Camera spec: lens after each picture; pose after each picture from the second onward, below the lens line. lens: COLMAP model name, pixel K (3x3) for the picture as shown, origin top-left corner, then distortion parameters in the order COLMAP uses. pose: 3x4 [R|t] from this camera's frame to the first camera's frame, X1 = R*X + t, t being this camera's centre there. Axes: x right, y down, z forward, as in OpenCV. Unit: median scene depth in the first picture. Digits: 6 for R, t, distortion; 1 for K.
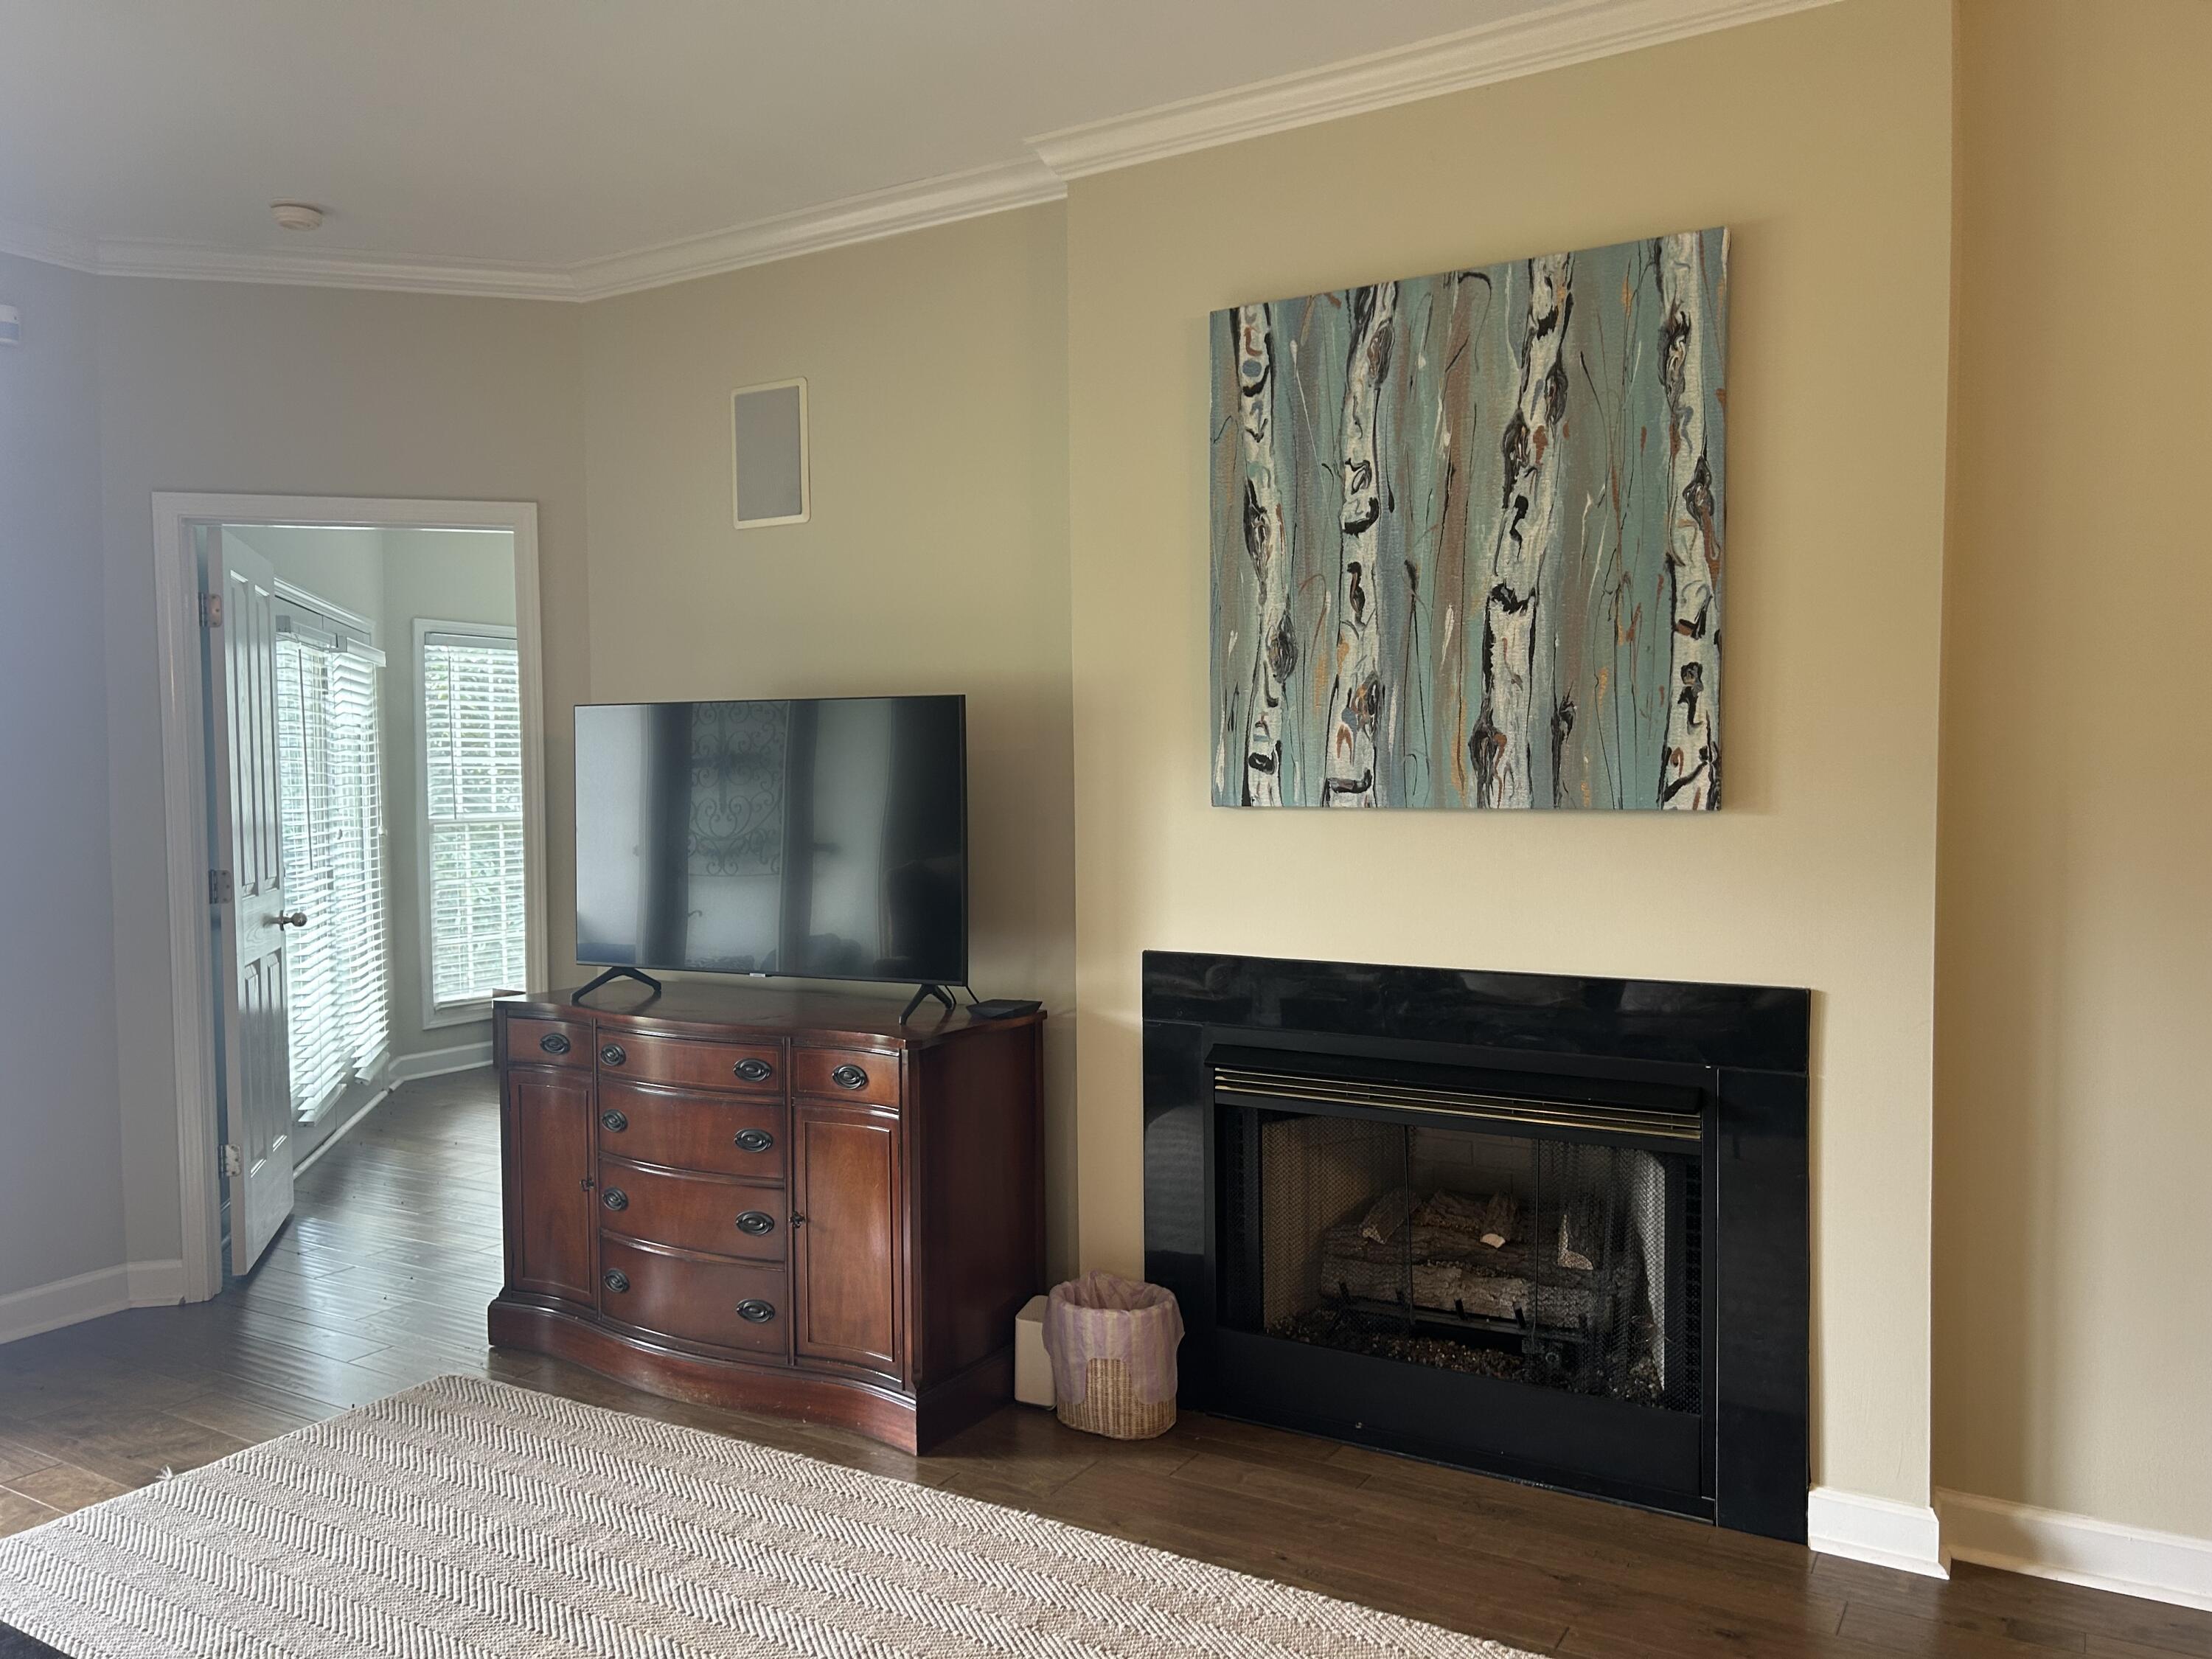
lens RADIAL K [[1655.6, 0, 1105.0], [0, 1655.6, 855.2], [0, 0, 1]] dist [0.069667, -0.080587]
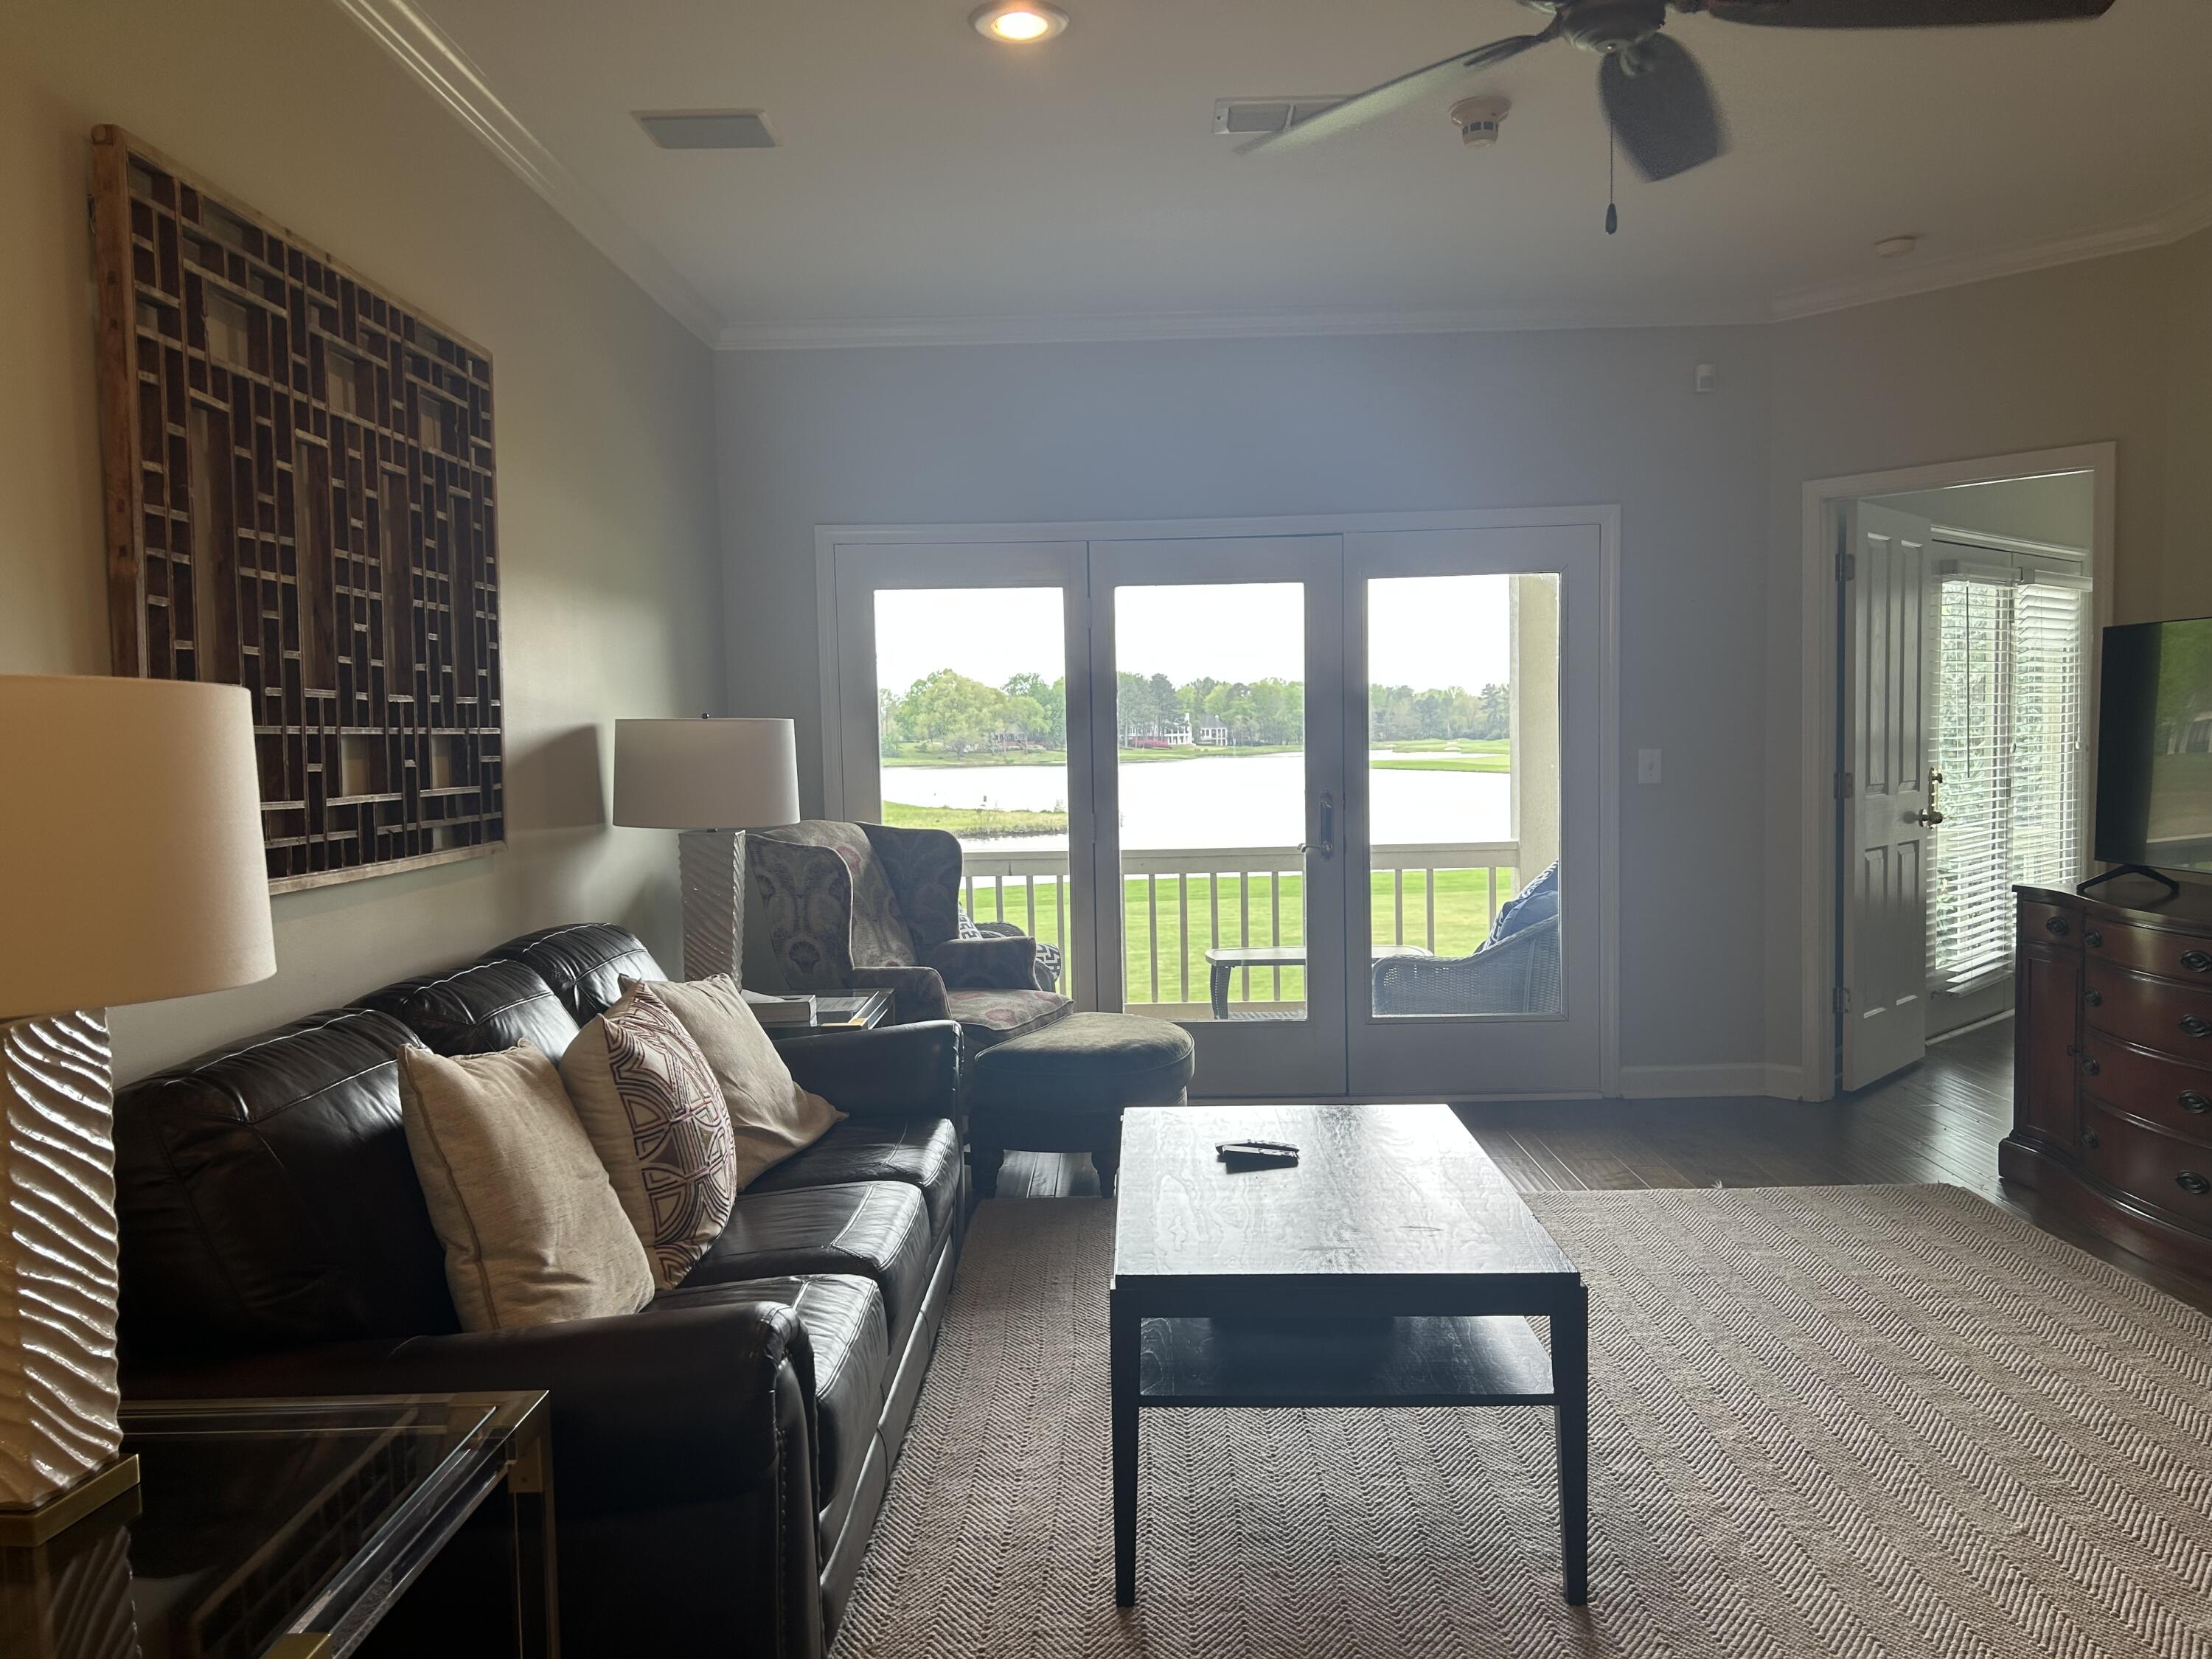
lens RADIAL K [[1655.6, 0, 1113.9], [0, 1655.6, 833.1], [0, 0, 1]] dist [0.069667, -0.080587]
pose [[0.504110, 0.052156, -0.862063, 0.401759], [-0.026299, 0.998639, 0.045040, 0.018467], [0.863239, -0.000034, 0.504796, -0.166189]]
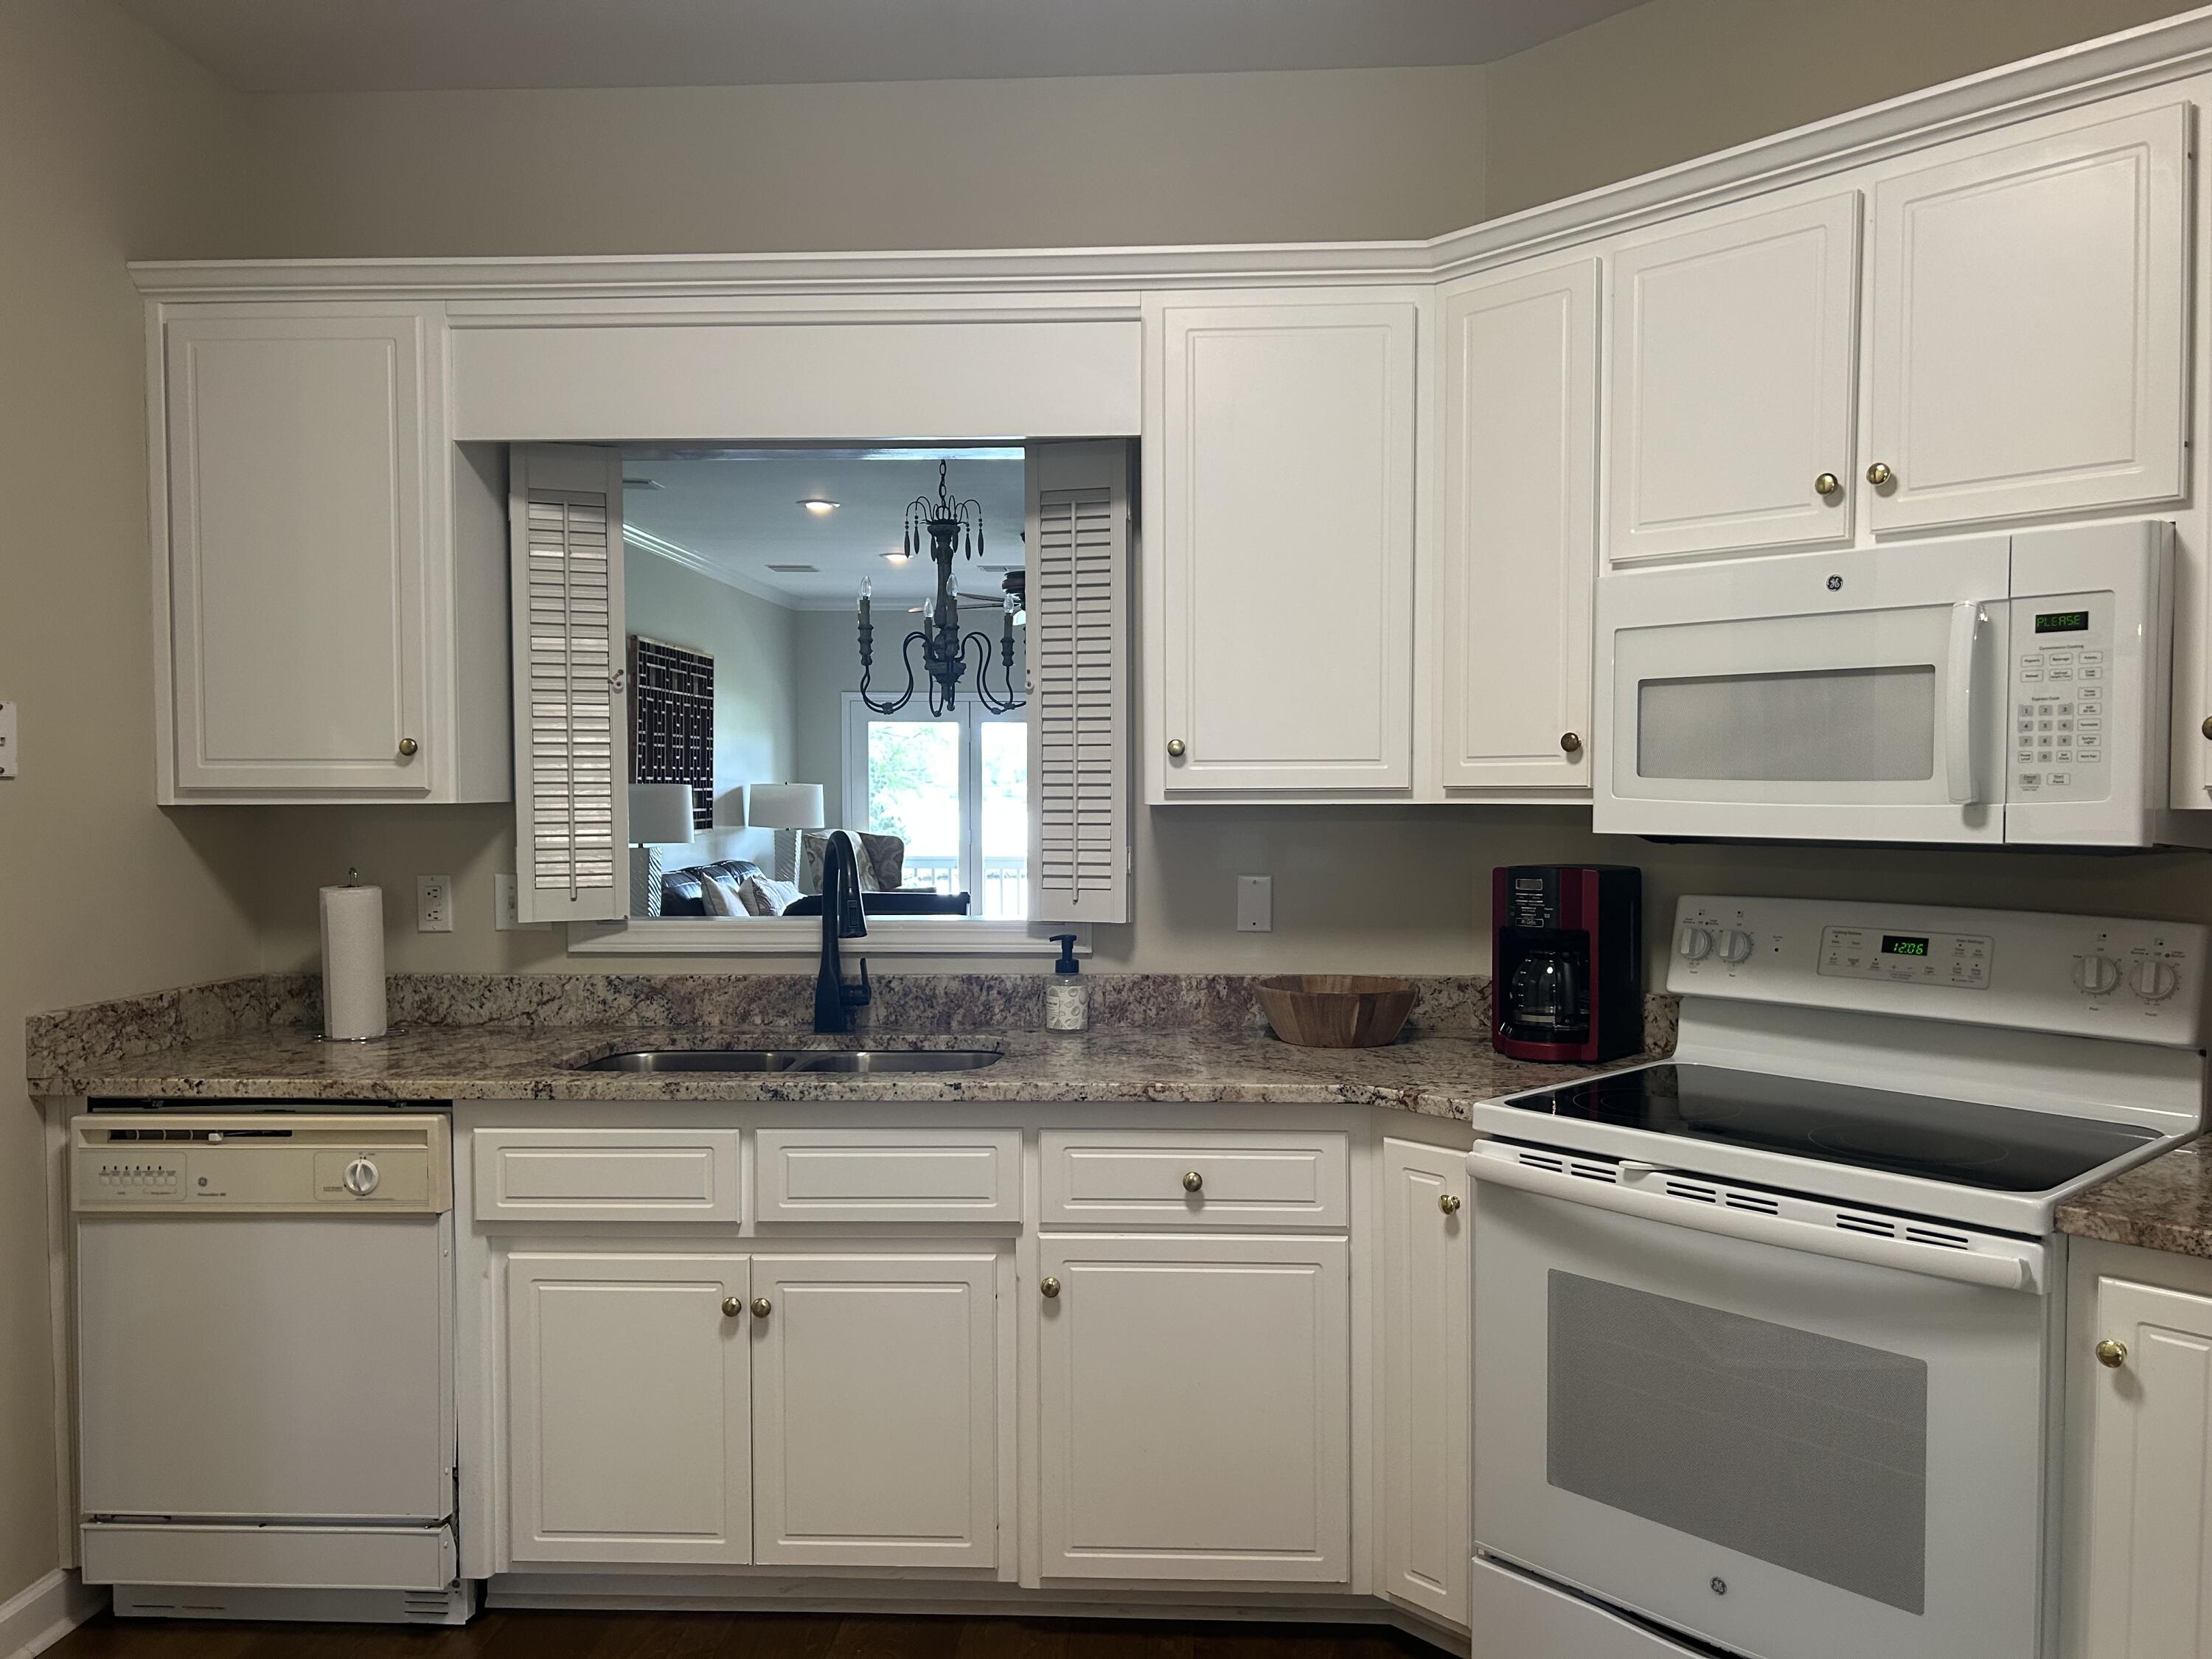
lens RADIAL K [[1655.6, 0, 1093.5], [0, 1655.6, 841.7], [0, 0, 1]] dist [0.069667, -0.080587]
pose [[0.441410, 0.039349, -0.896443, 2.285503], [-0.046156, 0.998711, 0.021111, 0.010994], [0.896118, 0.032058, 0.442657, -0.677296]]
